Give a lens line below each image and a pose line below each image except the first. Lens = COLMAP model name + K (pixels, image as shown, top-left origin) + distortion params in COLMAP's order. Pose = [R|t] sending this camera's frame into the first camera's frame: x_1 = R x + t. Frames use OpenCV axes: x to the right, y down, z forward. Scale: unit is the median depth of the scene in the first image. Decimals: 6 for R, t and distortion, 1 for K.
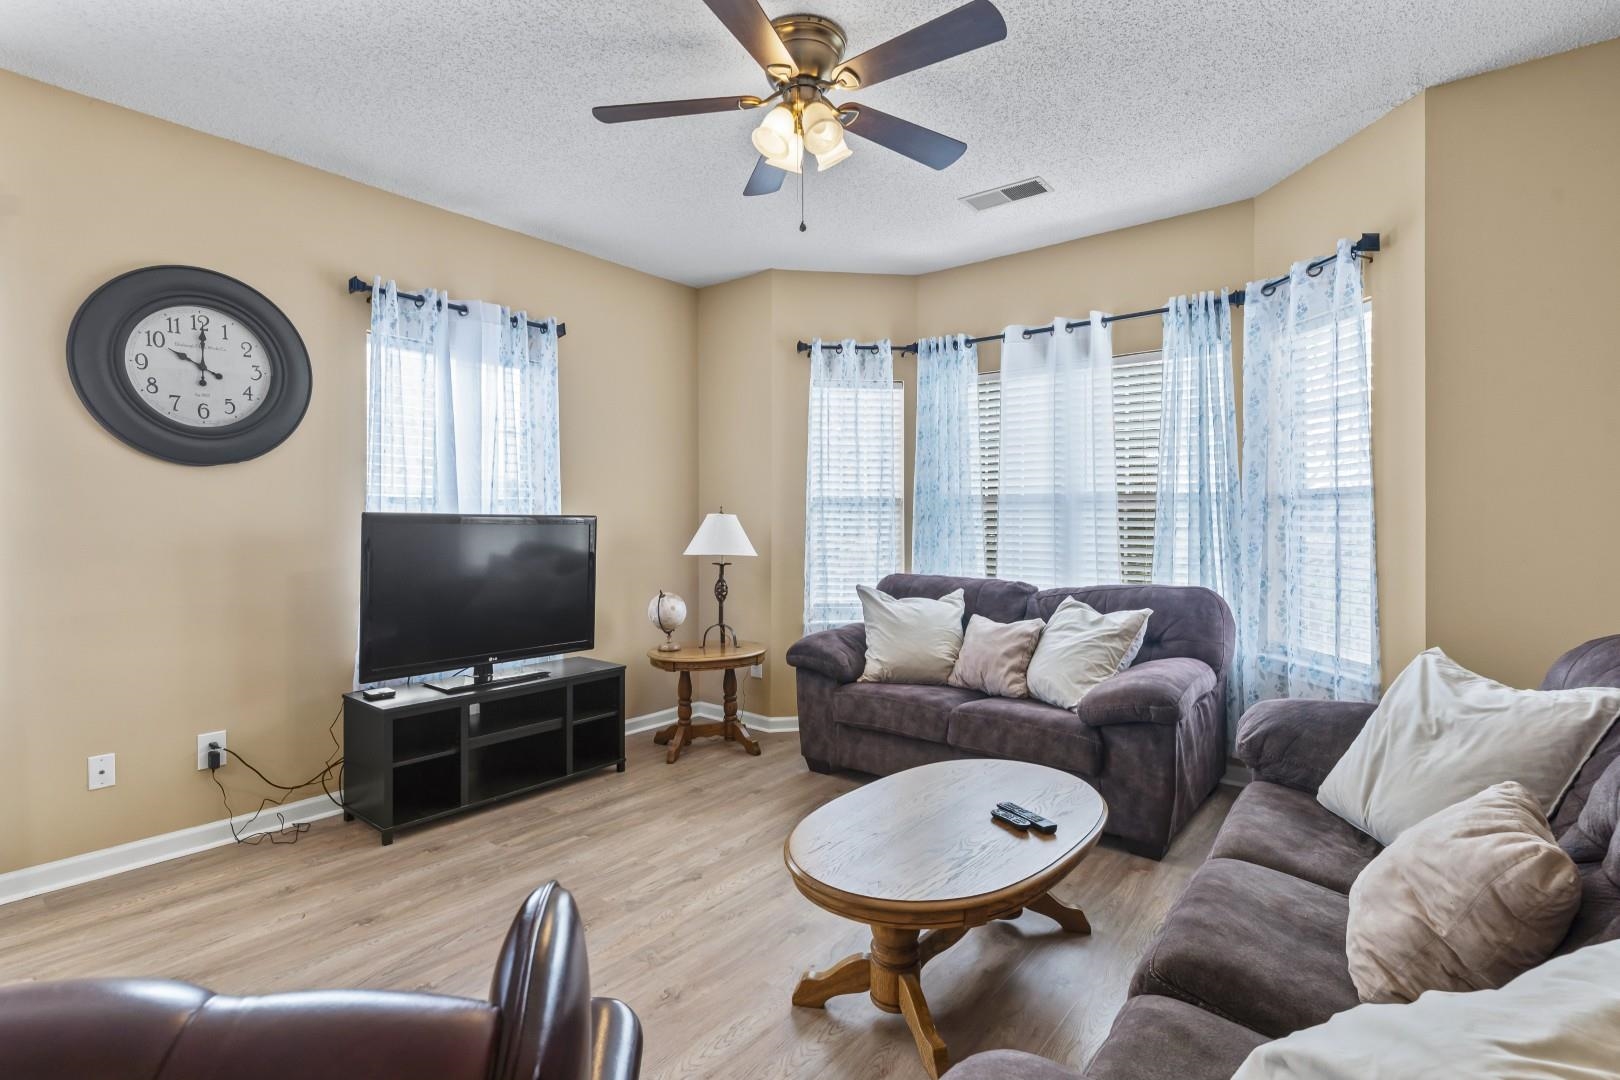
lens RADIAL K [[772.8, 0, 791.9], [0, 772.8, 527.0], [0, 0, 1]] dist [-0.003207, 0.001093]
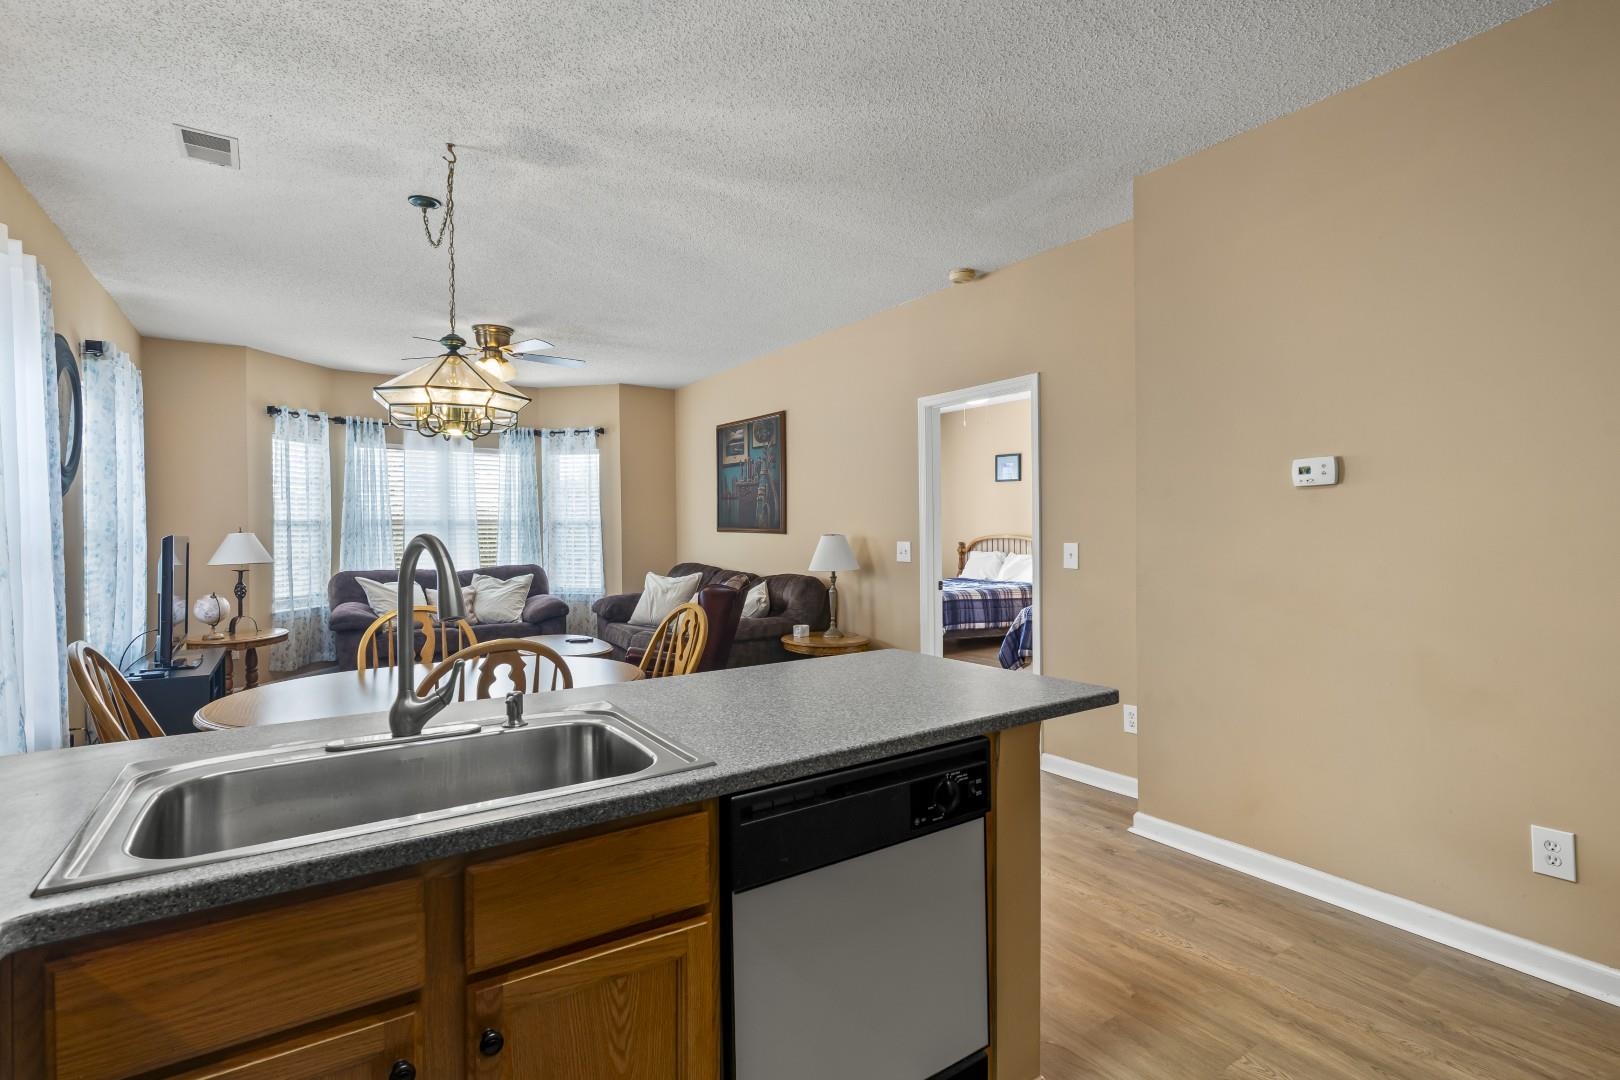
lens RADIAL K [[772.8, 0, 803.8], [0, 772.8, 534.8], [0, 0, 1]] dist [-0.003207, 0.001093]
pose [[0.303808, -0.011603, 0.952663, -1.282400], [0.014245, 0.999869, 0.007635, -0.012087], [-0.952627, 0.011251, 0.303934, -0.388525]]
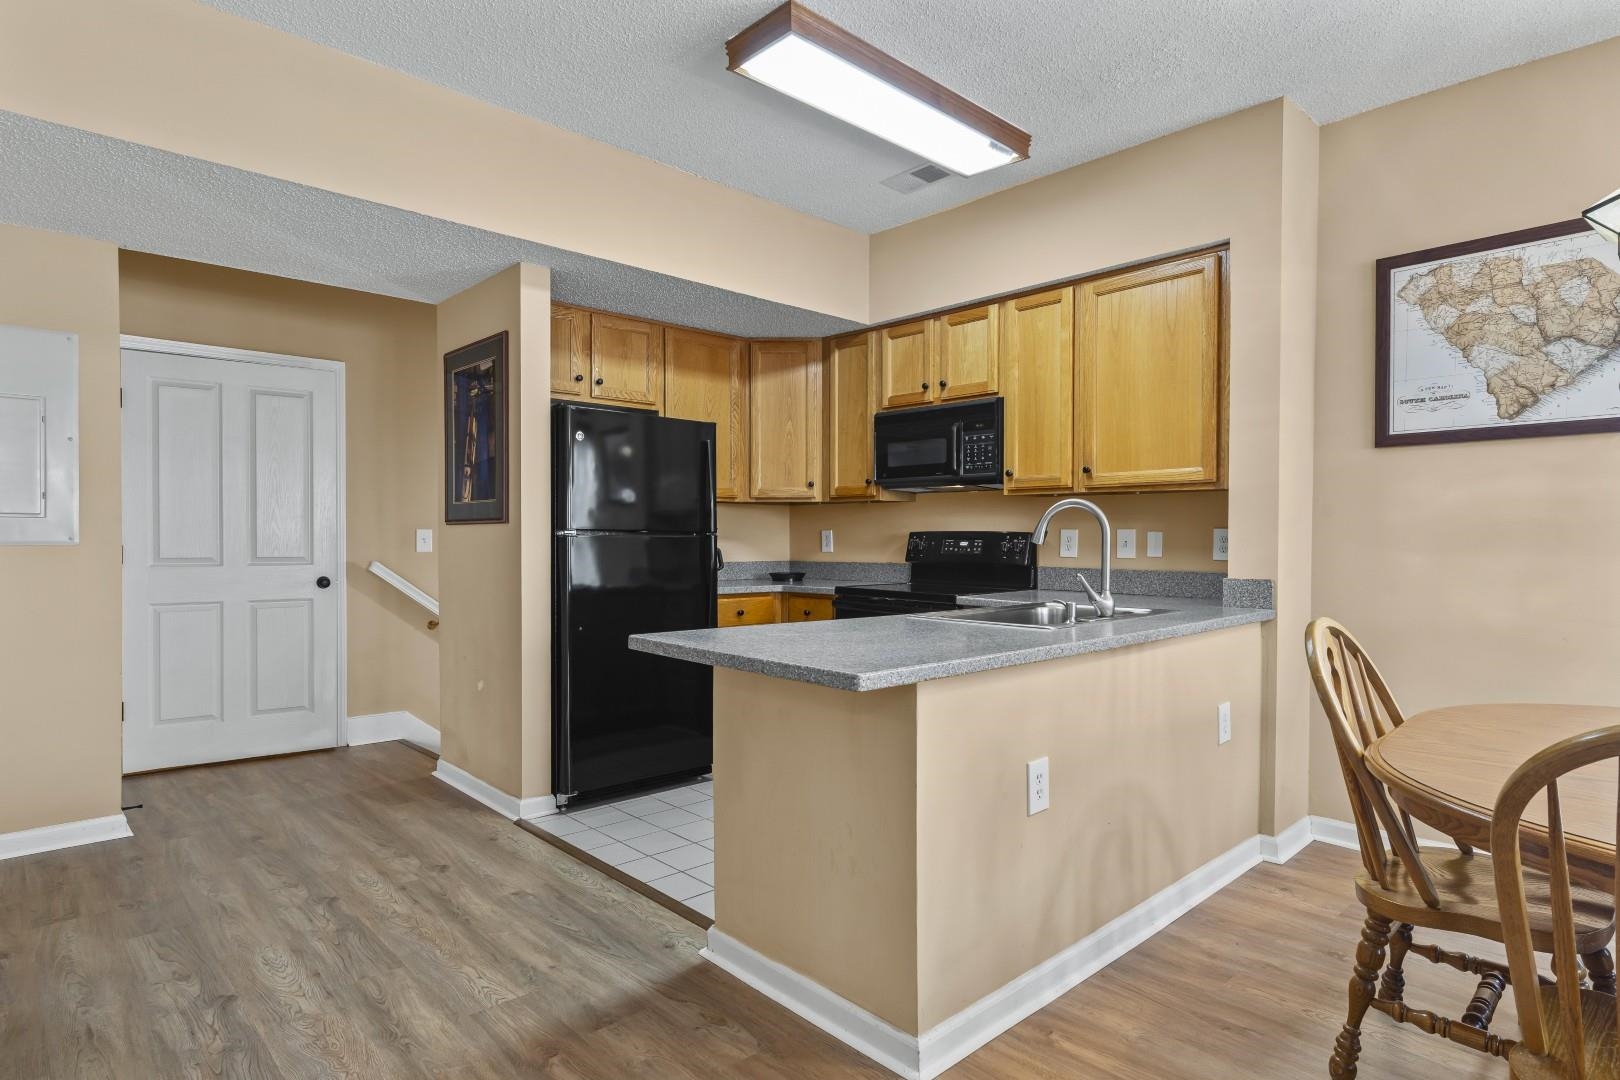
lens RADIAL K [[873.3, 0, 818.0], [0, 873.3, 551.7], [0, 0, 1]] dist [0.003982, 0.000916]
pose [[-0.127438, 0.018805, -0.991668, -0.140894], [-0.006662, 0.999781, 0.019815, 0.021885], [0.991824, 0.009132, -0.127285, -0.216214]]
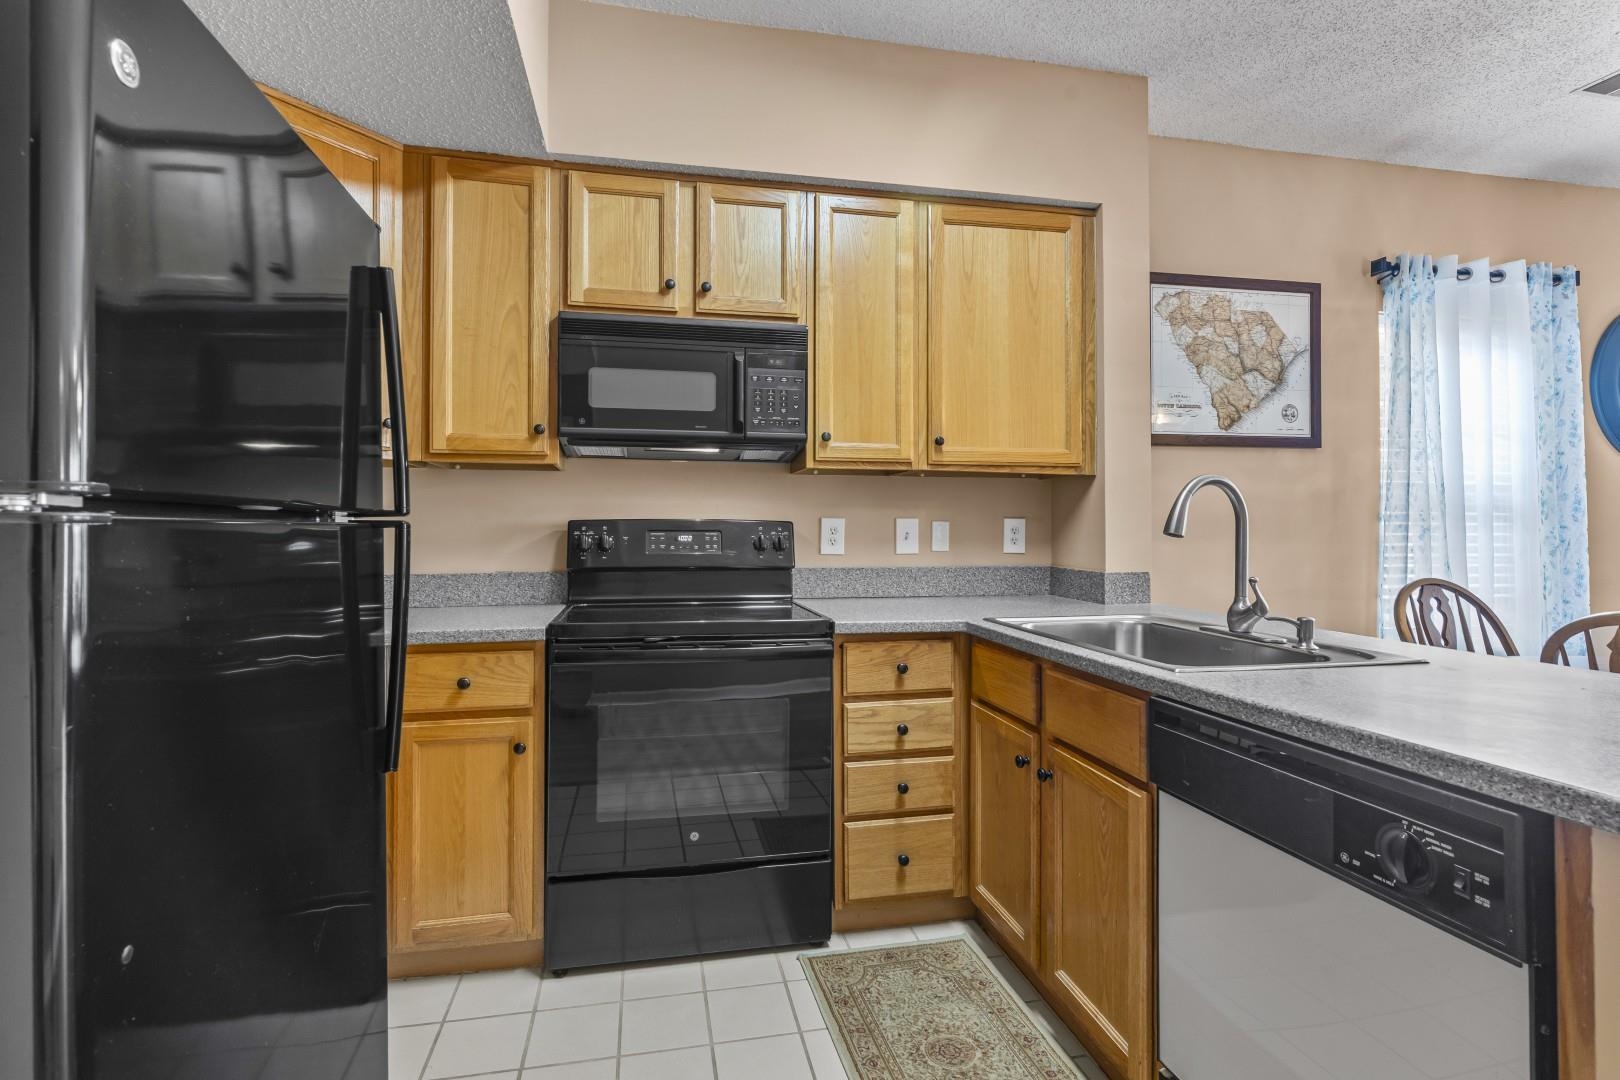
lens RADIAL K [[772.8, 0, 805.5], [0, 772.8, 519.8], [0, 0, 1]] dist [-0.003207, 0.001093]
pose [[0.771924, -0.006645, -0.635680, -0.850134], [-0.004121, 0.999872, -0.015455, 0.027289], [0.635701, 0.014549, 0.771798, -0.658194]]
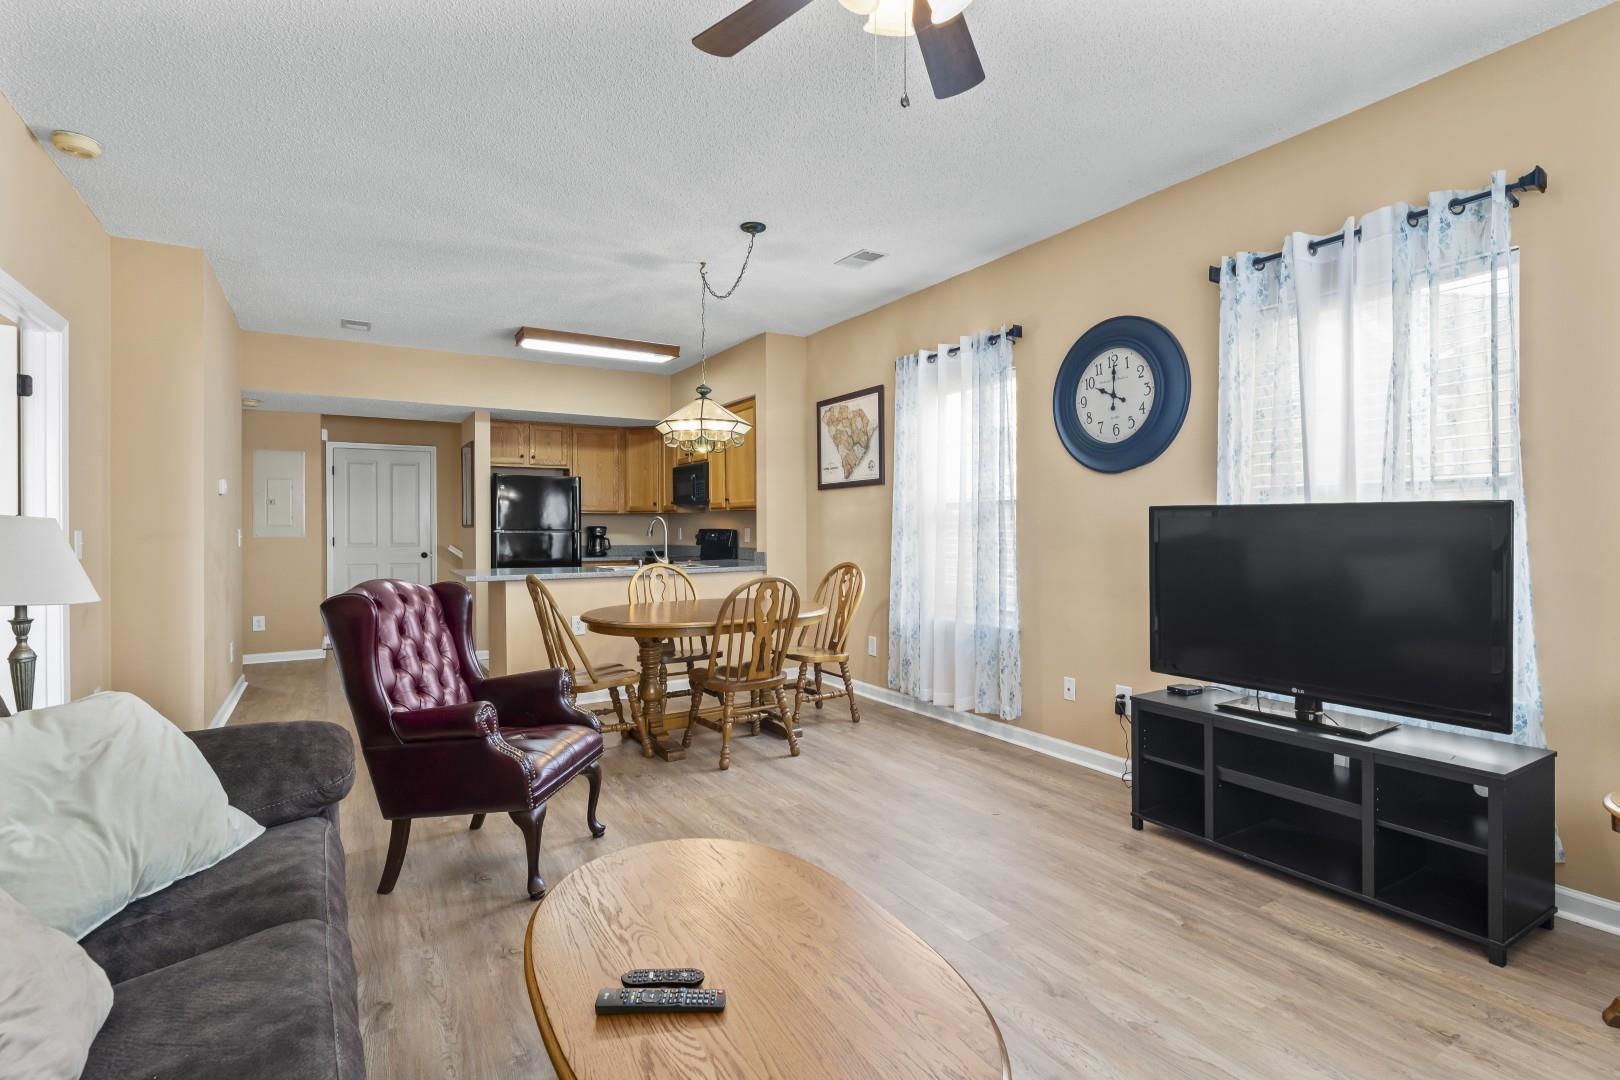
lens RADIAL K [[772.8, 0, 815.1], [0, 772.8, 530.4], [0, 0, 1]] dist [-0.003207, 0.001093]
pose [[-0.327533, 0.007726, -0.944808, 0.493651], [0.000318, 0.999967, 0.008067, 0.003616], [0.944840, 0.002342, -0.327525, 0.781977]]
